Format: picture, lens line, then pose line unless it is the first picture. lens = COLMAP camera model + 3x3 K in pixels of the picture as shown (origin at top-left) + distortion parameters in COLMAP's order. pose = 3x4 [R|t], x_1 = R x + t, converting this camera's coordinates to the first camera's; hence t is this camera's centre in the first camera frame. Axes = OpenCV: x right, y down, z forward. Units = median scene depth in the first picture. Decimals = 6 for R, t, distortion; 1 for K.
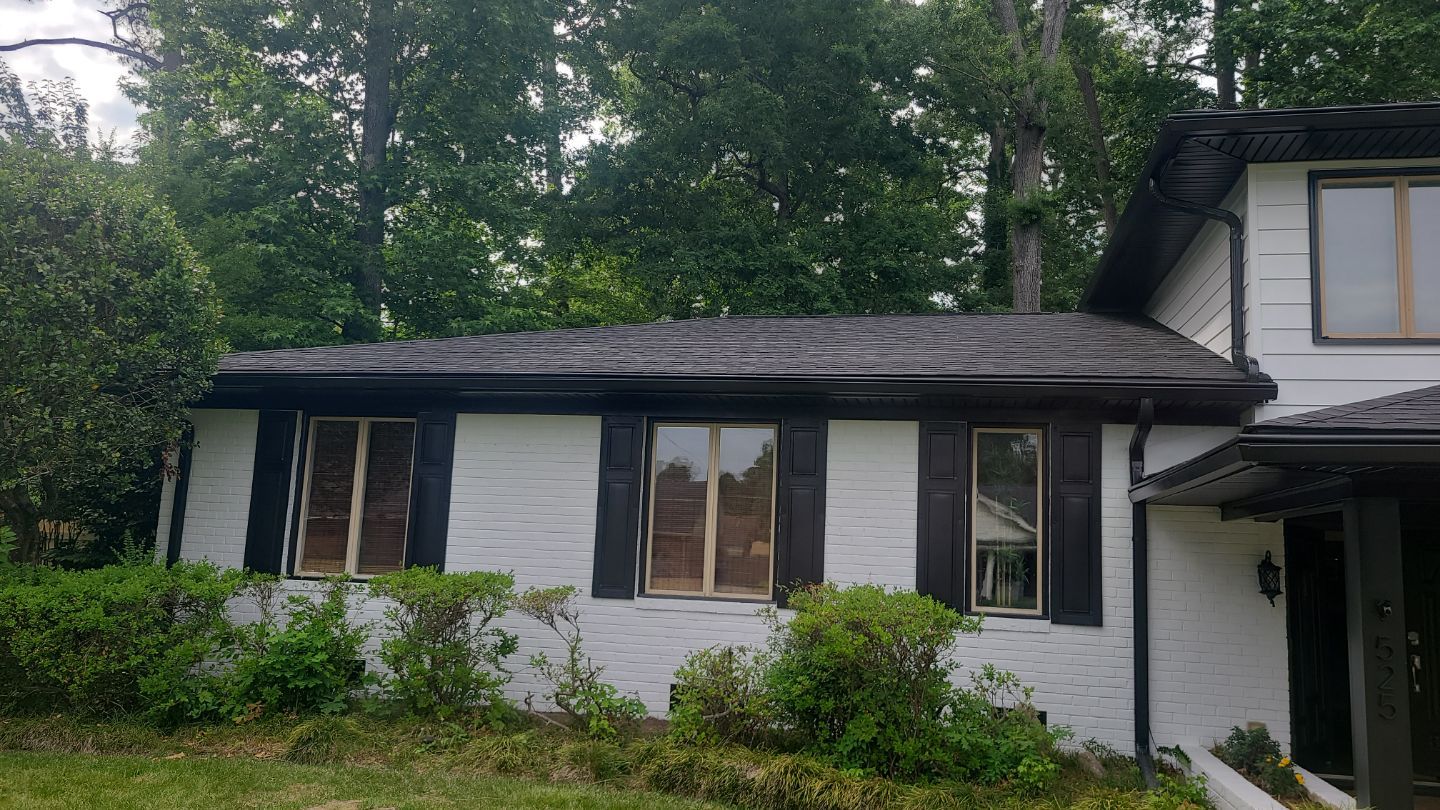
lens RADIAL K [[1077.7, 0, 714.5], [0, 1077.7, 406.6], [0, 0, 1]] dist [0.045217, -0.013412]
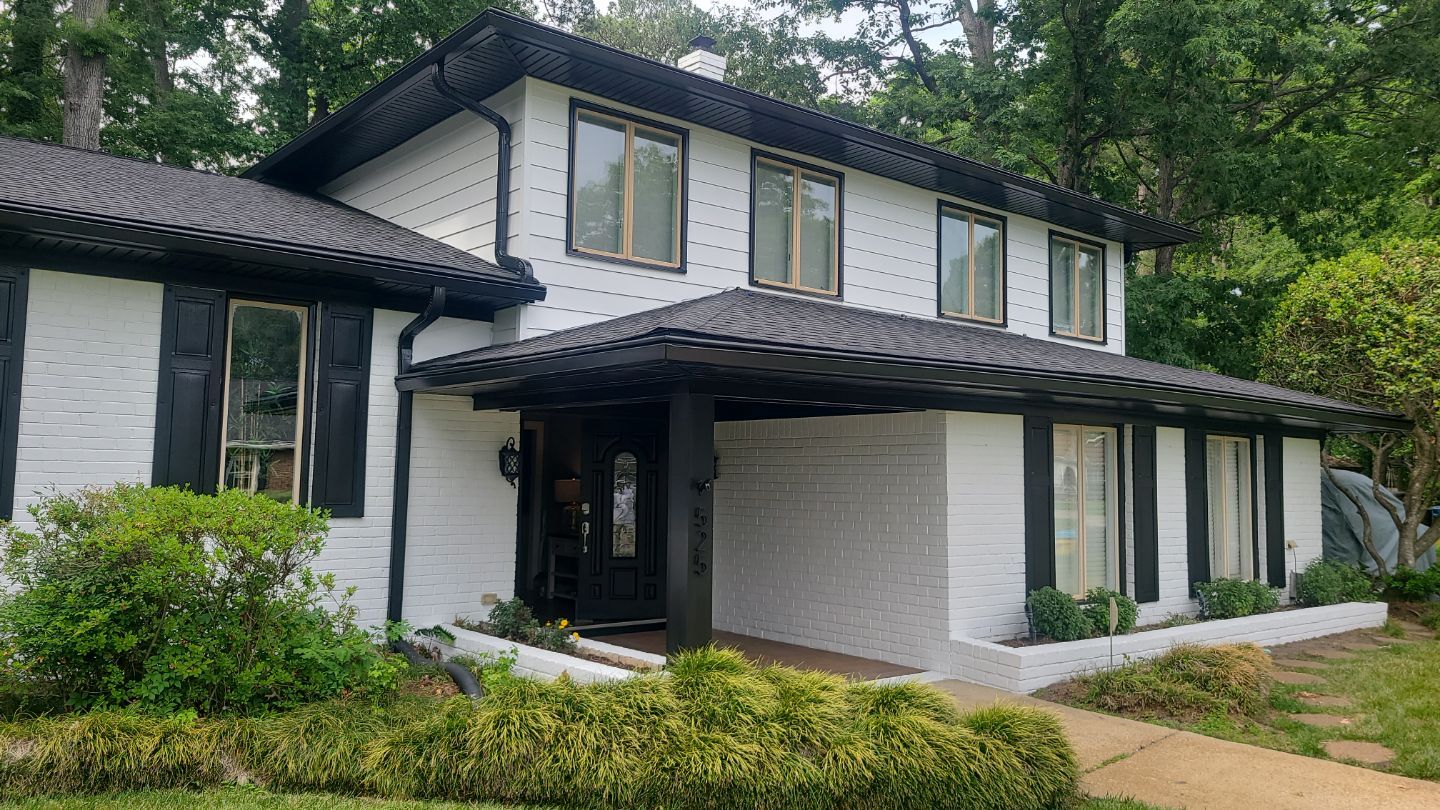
lens RADIAL K [[1077.7, 0, 731.3], [0, 1077.7, 387.3], [0, 0, 1]] dist [0.045217, -0.013412]
pose [[0.613286, 0.031645, 0.789227, -0.206531], [-0.099604, 0.994319, 0.037531, 0.018874], [-0.783556, -0.101627, 0.612954, 0.164167]]
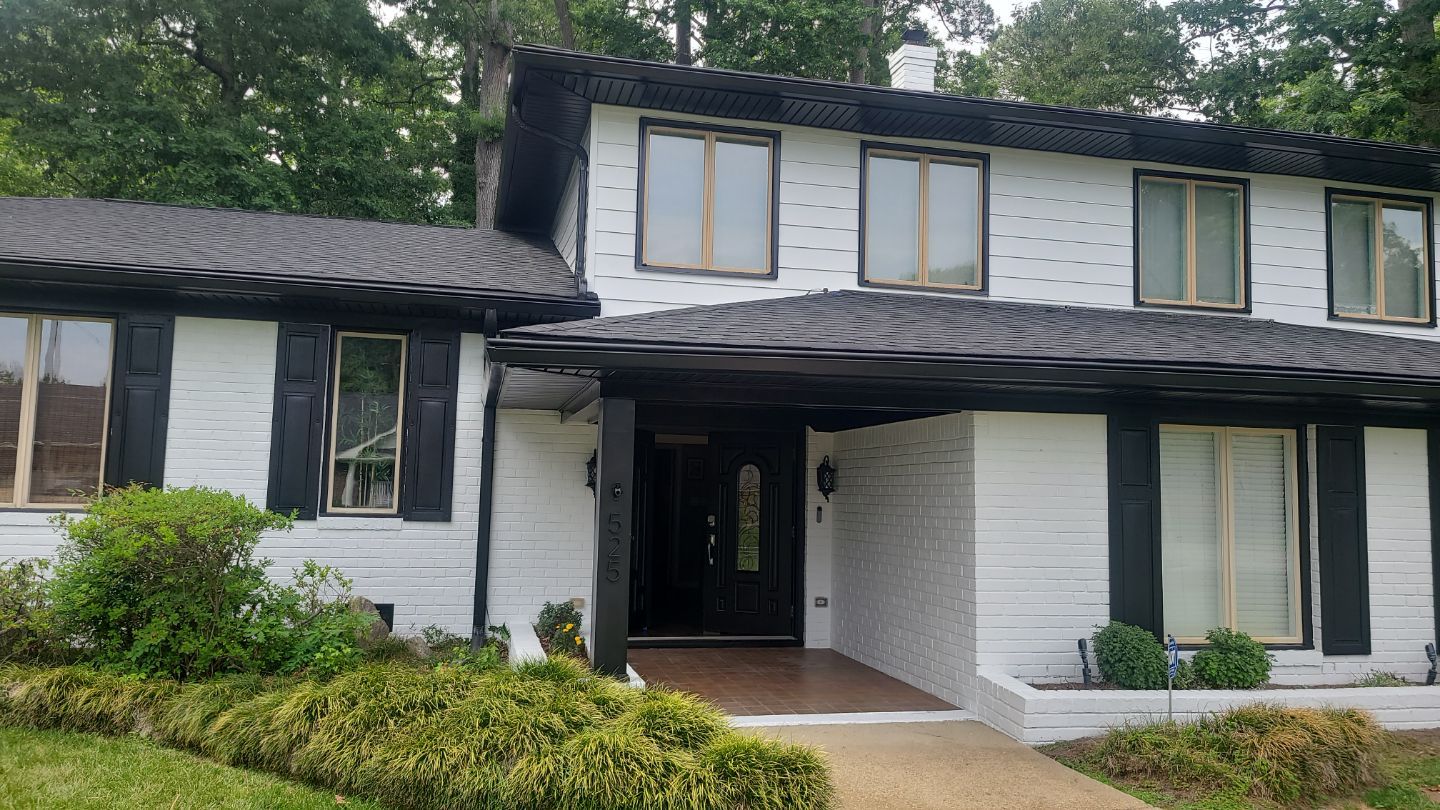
lens RADIAL K [[1077.7, 0, 723.0], [0, 1077.7, 393.6], [0, 0, 1]] dist [0.045217, -0.013412]
pose [[0.898620, 0.017859, 0.438363, 0.129249], [-0.045953, 0.997507, 0.053562, 0.007346], [-0.436314, -0.068276, 0.897200, -0.064374]]
